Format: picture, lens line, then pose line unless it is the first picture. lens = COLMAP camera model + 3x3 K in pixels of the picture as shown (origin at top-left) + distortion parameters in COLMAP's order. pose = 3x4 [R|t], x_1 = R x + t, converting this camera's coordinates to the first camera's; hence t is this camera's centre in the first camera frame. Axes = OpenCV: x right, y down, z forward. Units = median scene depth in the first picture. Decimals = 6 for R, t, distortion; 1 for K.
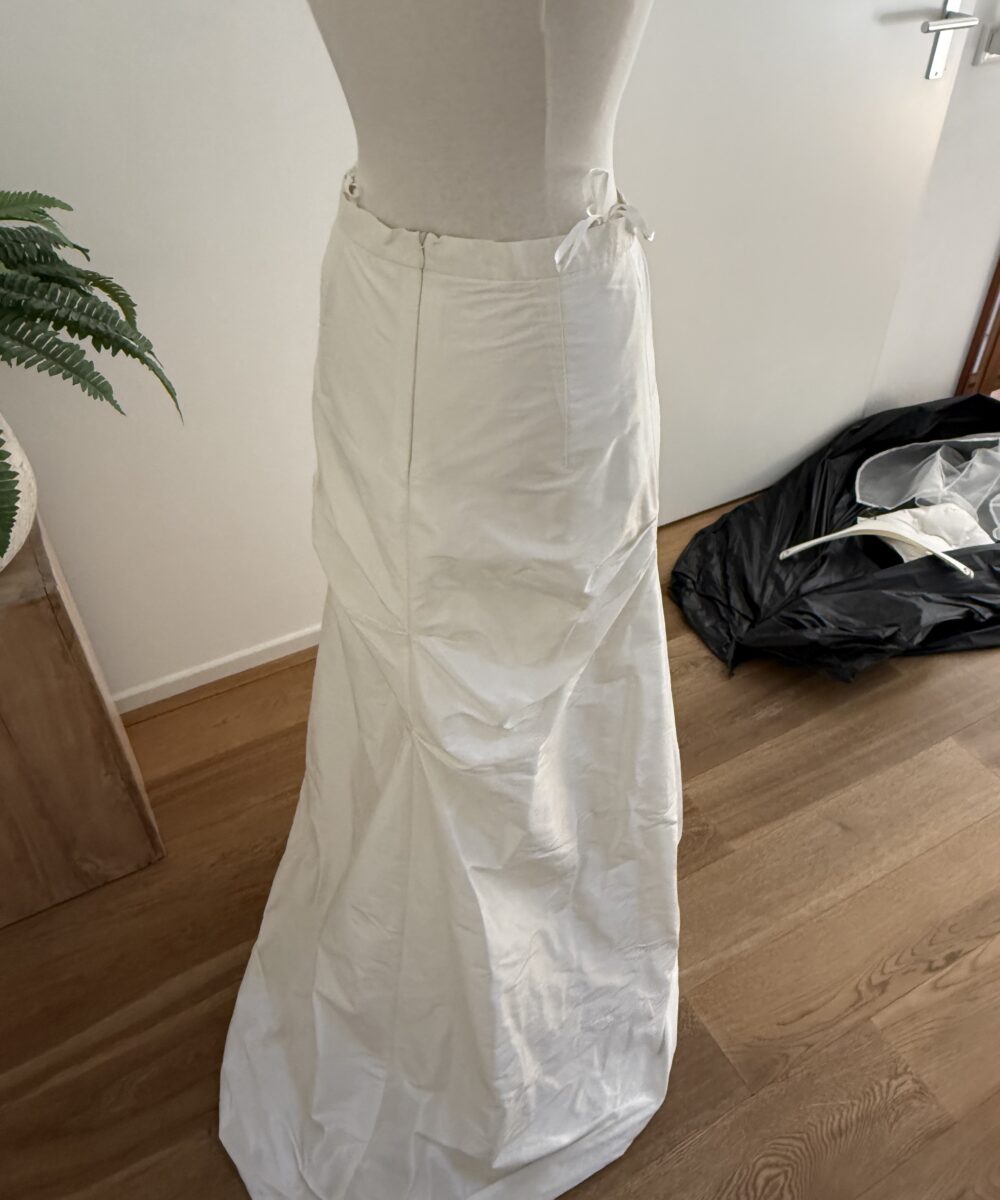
lens RADIAL K [[950.6, 0, 536.5], [0, 950.6, 582.1], [0, 0, 1]] dist [0.044180, -0.019819]
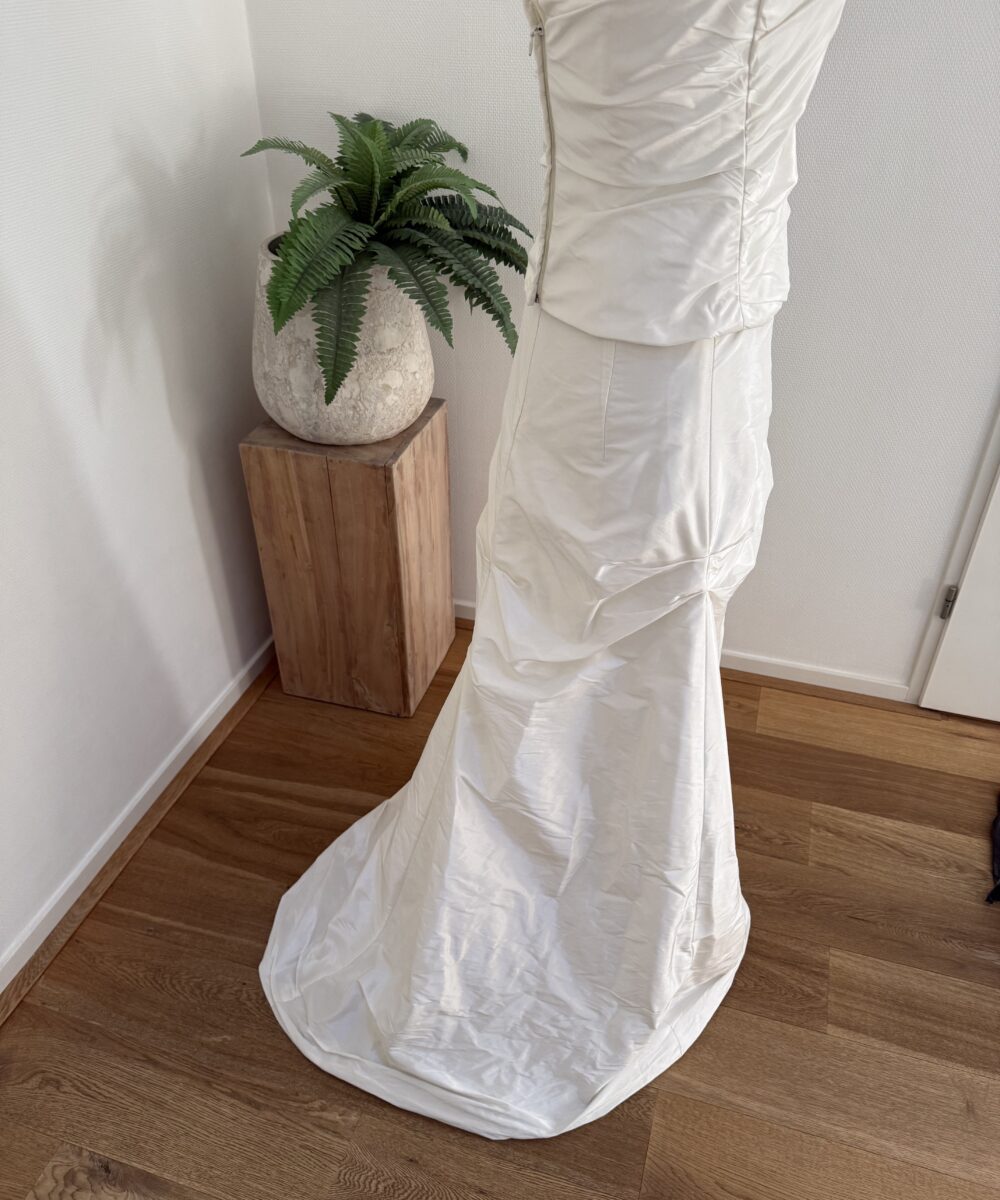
lens RADIAL K [[950.6, 0, 506.5], [0, 950.6, 601.7], [0, 0, 1]] dist [0.044180, -0.019819]
pose [[0.698510, 0.423671, -0.576703, 0.446787], [-0.463440, 0.881891, 0.086551, -0.012852], [0.545259, 0.206810, 0.812356, 0.050954]]
